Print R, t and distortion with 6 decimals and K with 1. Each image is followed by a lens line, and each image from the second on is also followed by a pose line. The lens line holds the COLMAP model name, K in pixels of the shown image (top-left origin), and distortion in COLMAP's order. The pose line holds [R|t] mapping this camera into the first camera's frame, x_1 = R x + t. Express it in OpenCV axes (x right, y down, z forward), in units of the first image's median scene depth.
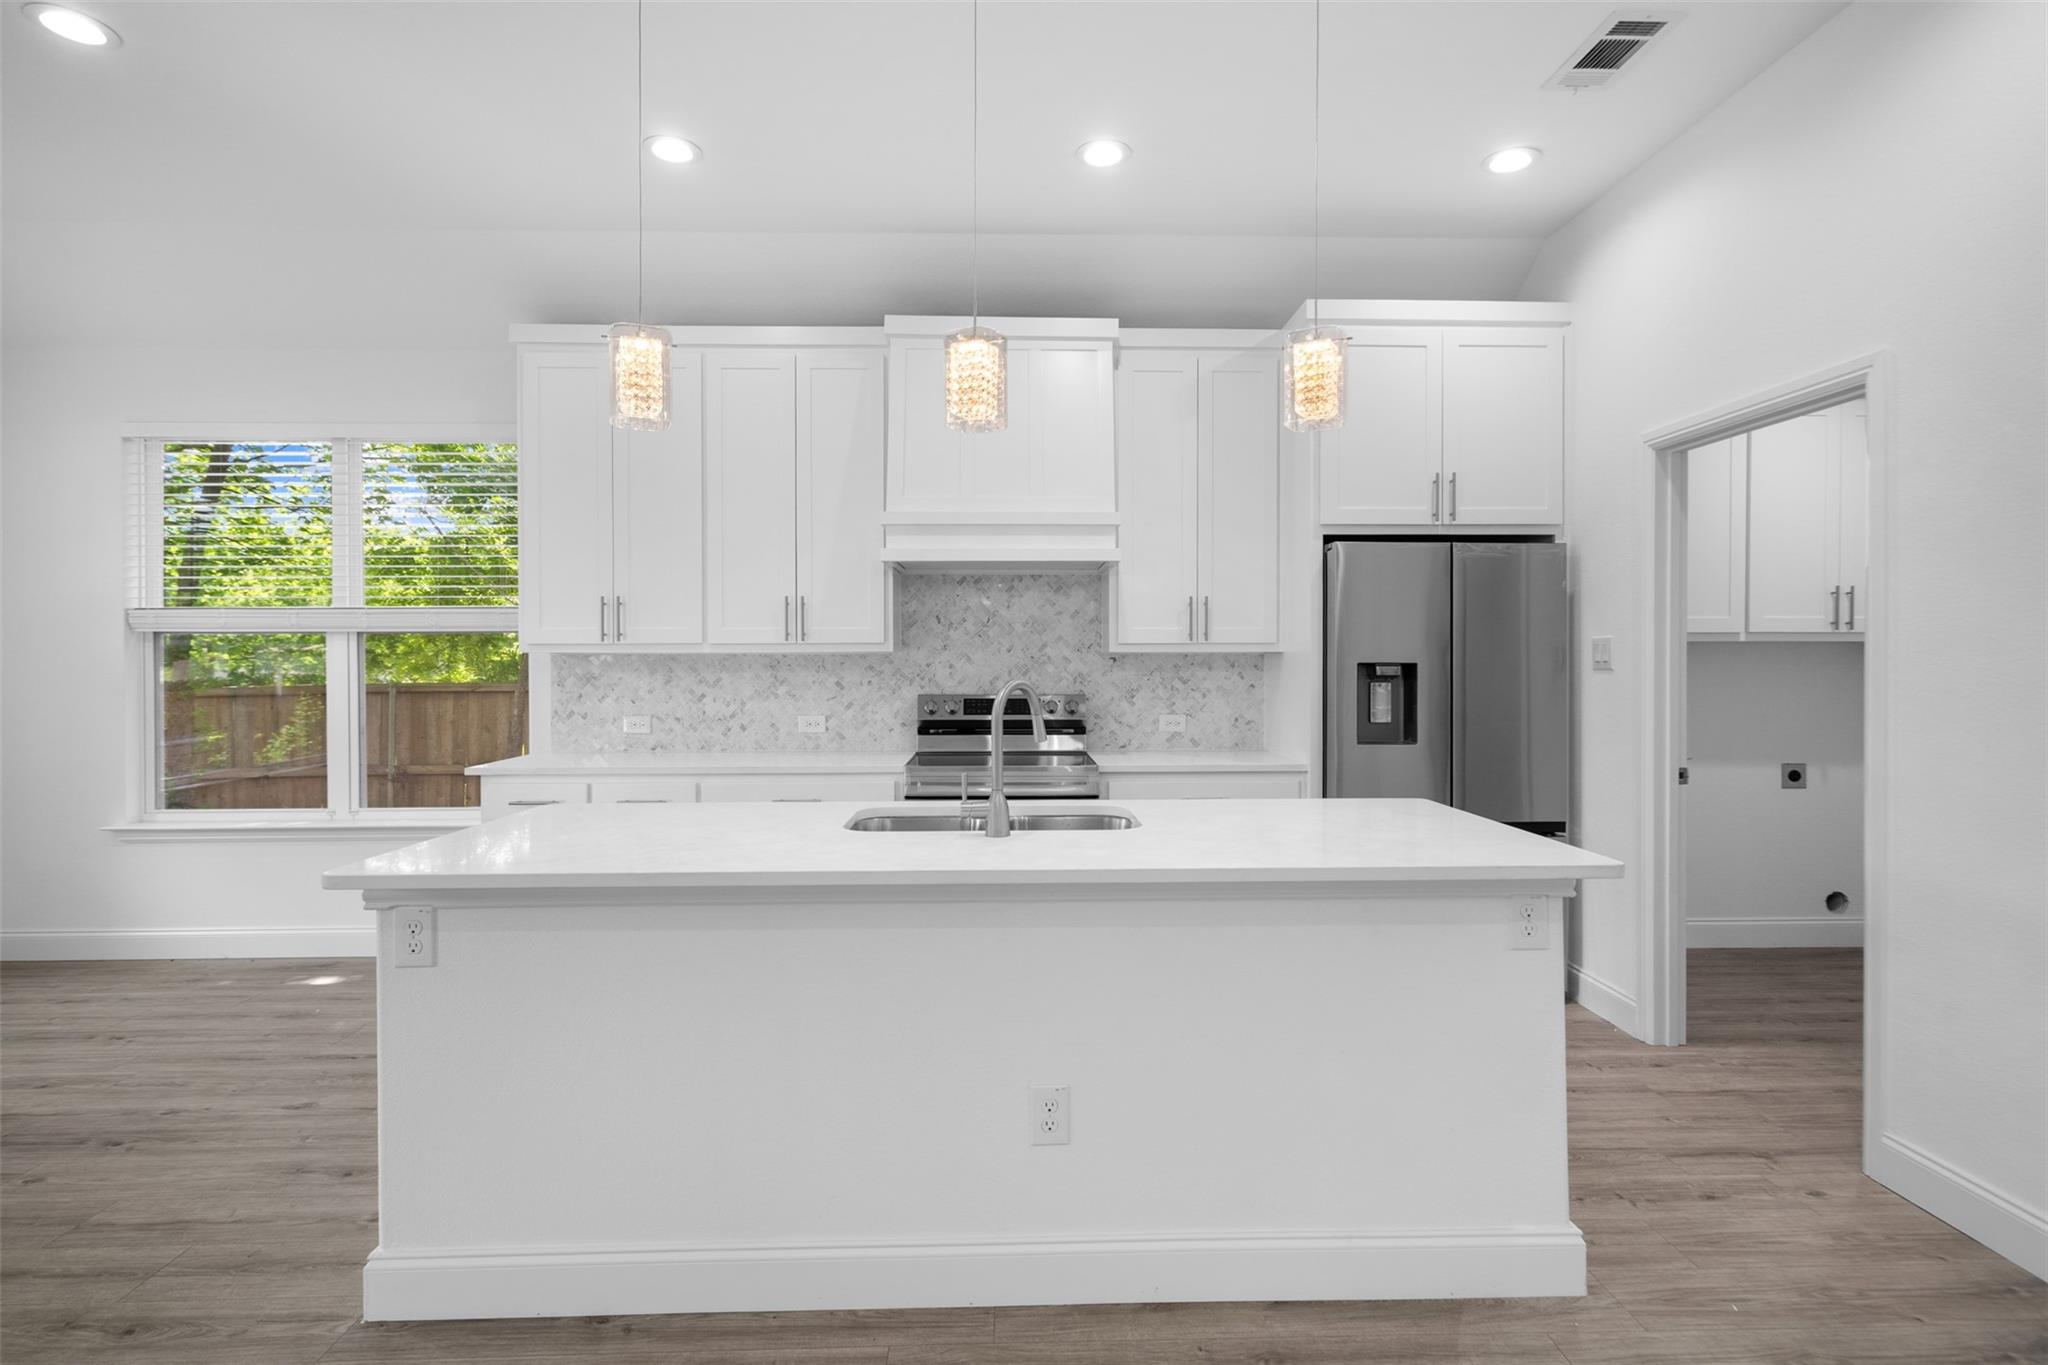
lens RADIAL K [[976.0, 0, 1021.9], [0, 976.0, 661.8], [0, 0, 1]] dist [-0.007511, 0.004907]
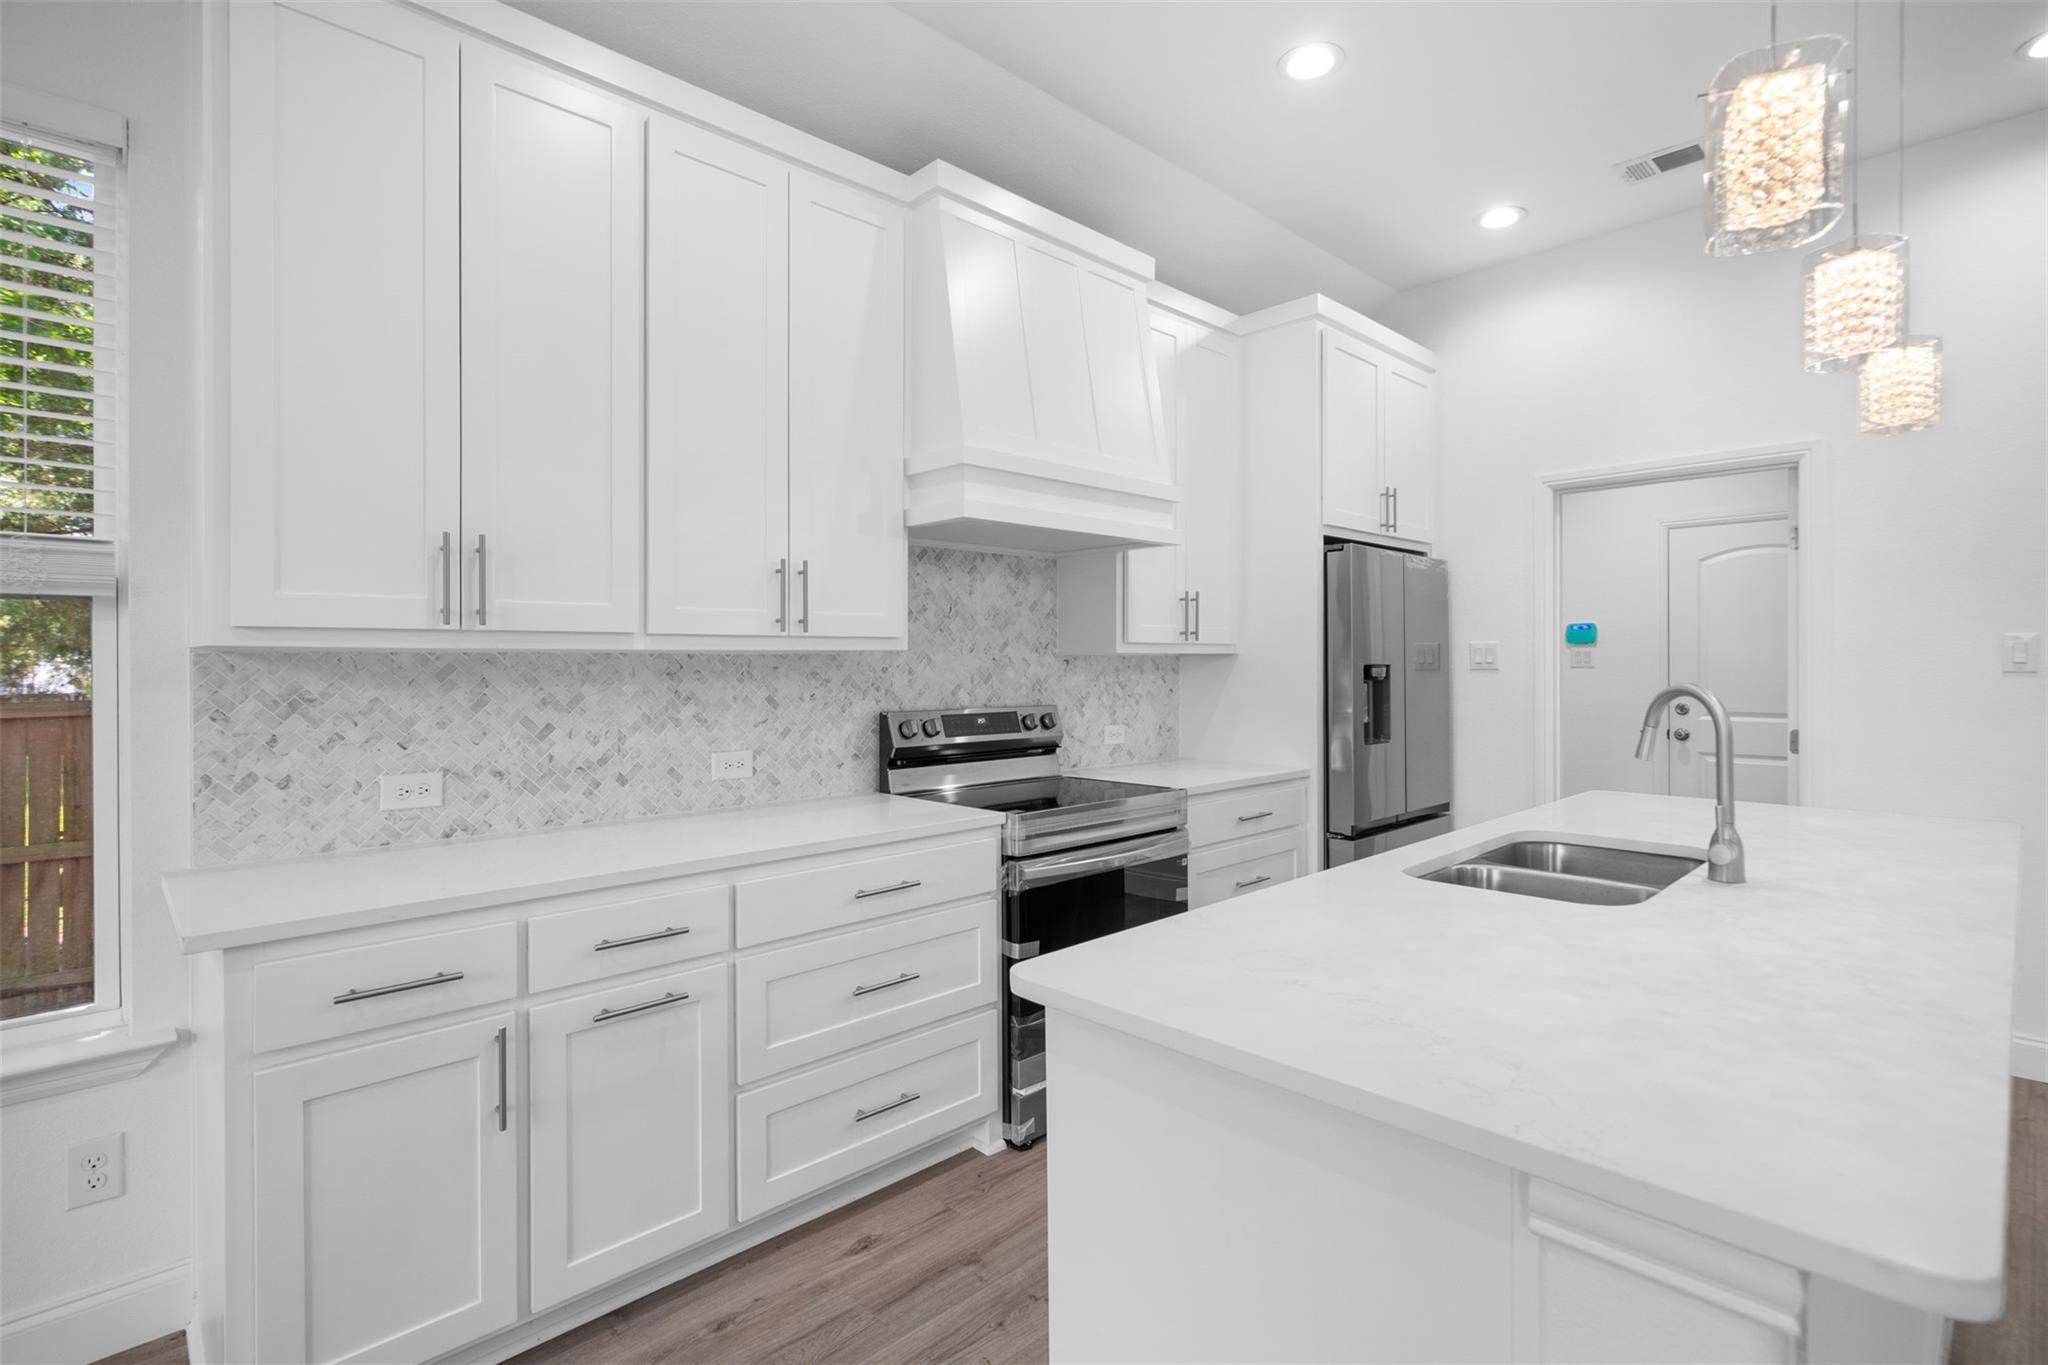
lens RADIAL K [[976.0, 0, 1022.6], [0, 976.0, 668.0], [0, 0, 1]] dist [-0.007511, 0.004907]
pose [[0.738014, -0.004330, 0.674771, -0.521234], [0.004264, 0.999989, 0.001754, 0.001065], [-0.674772, 0.001583, 0.738025, 0.427964]]
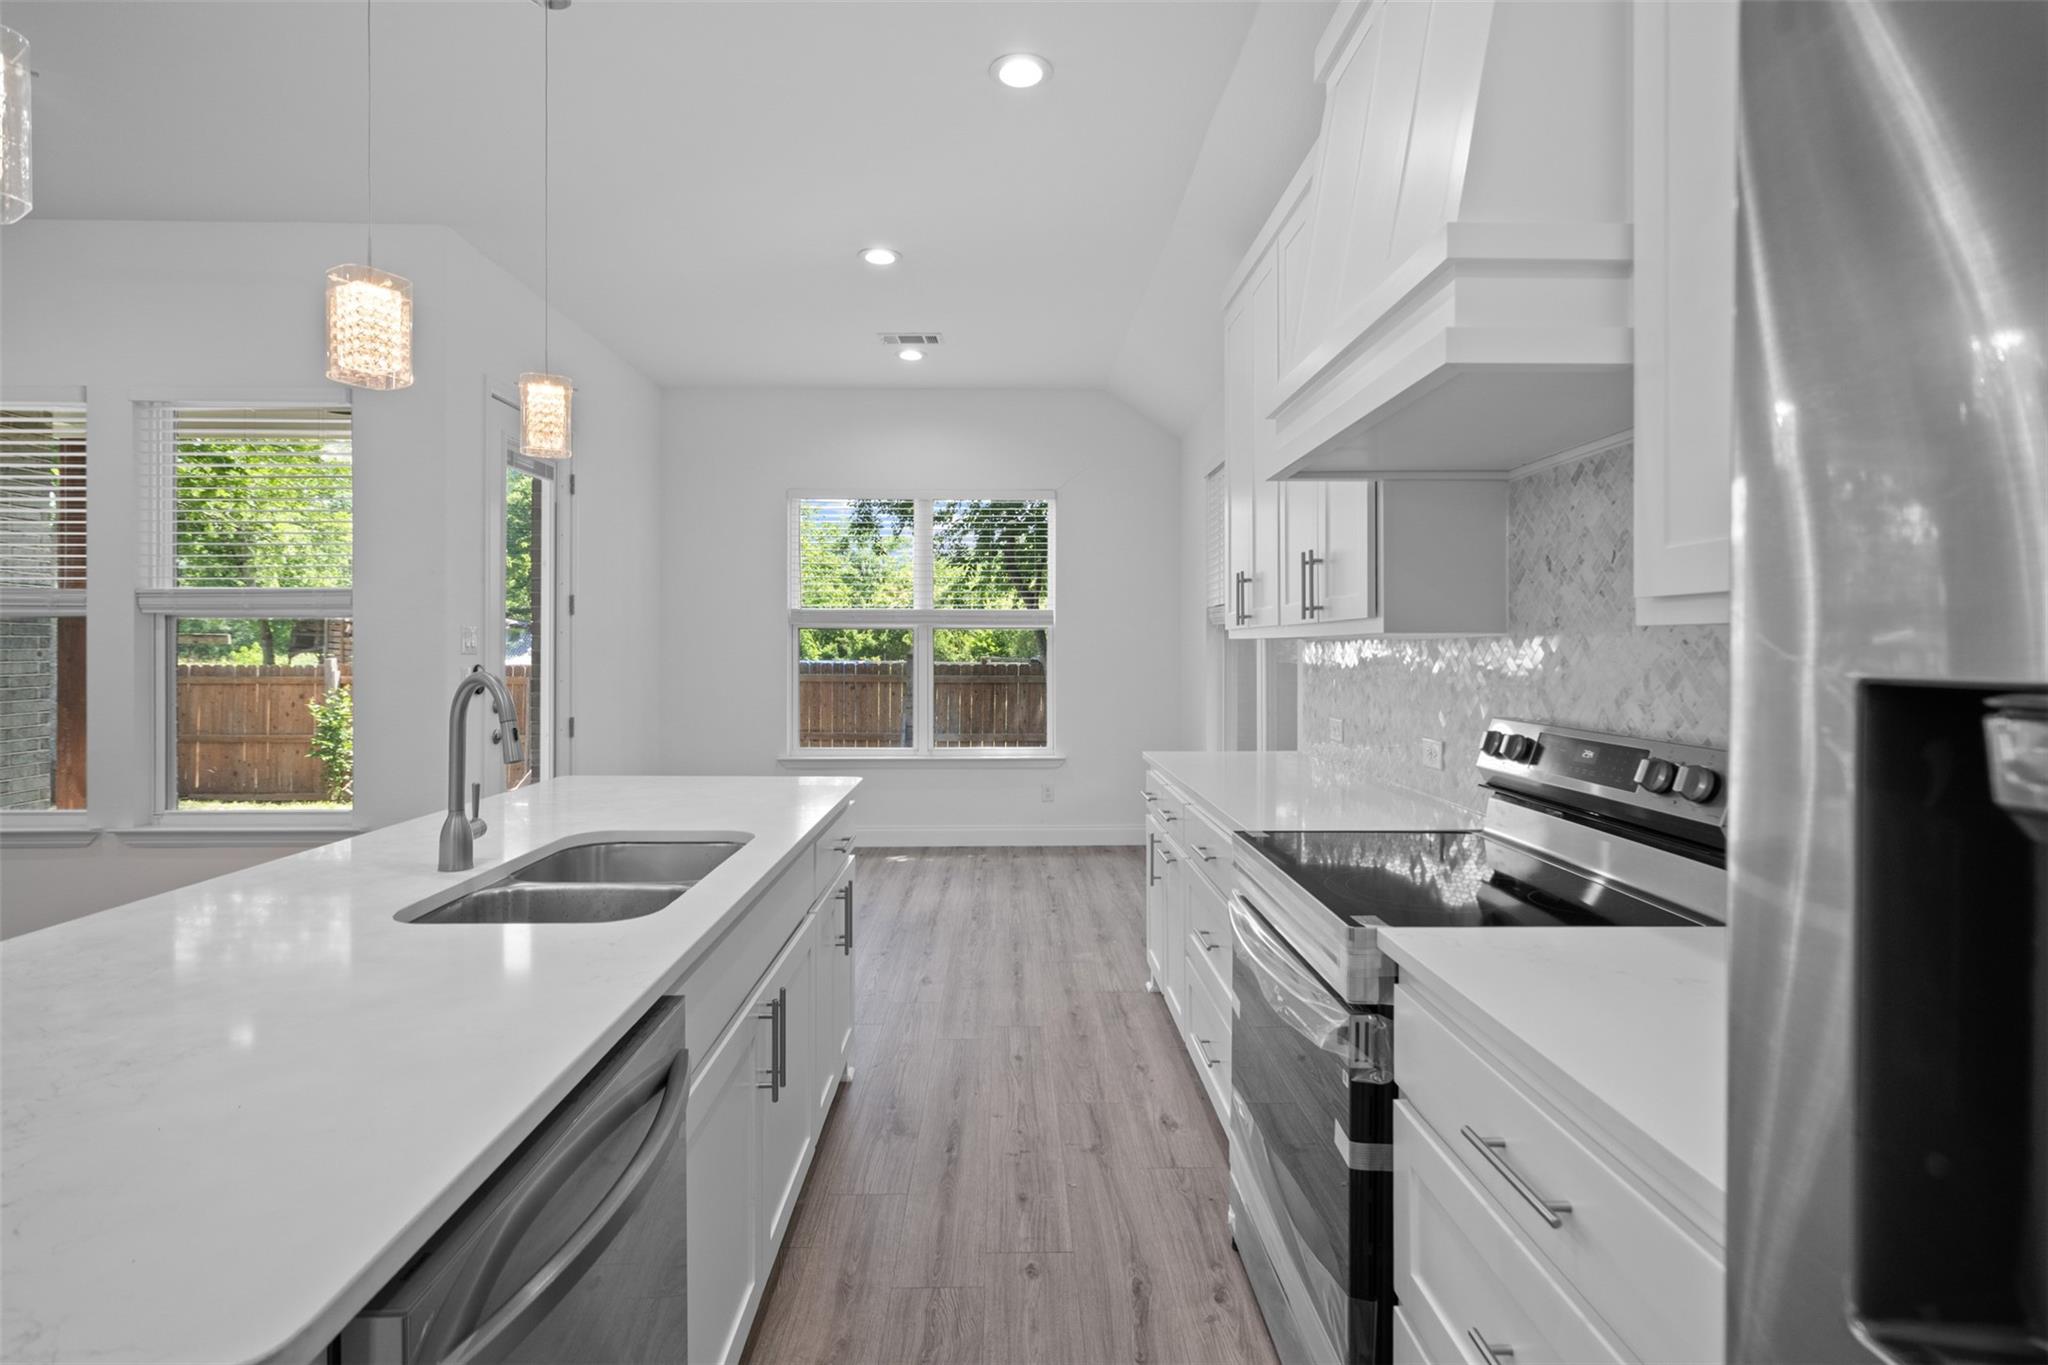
lens RADIAL K [[976.0, 0, 1029.2], [0, 976.0, 648.3], [0, 0, 1]] dist [-0.007511, 0.004907]
pose [[0.004447, 0.002571, -0.999987, 0.407572], [-0.007149, 0.999971, 0.002539, -0.001617], [0.999965, 0.007138, 0.004465, 0.776099]]
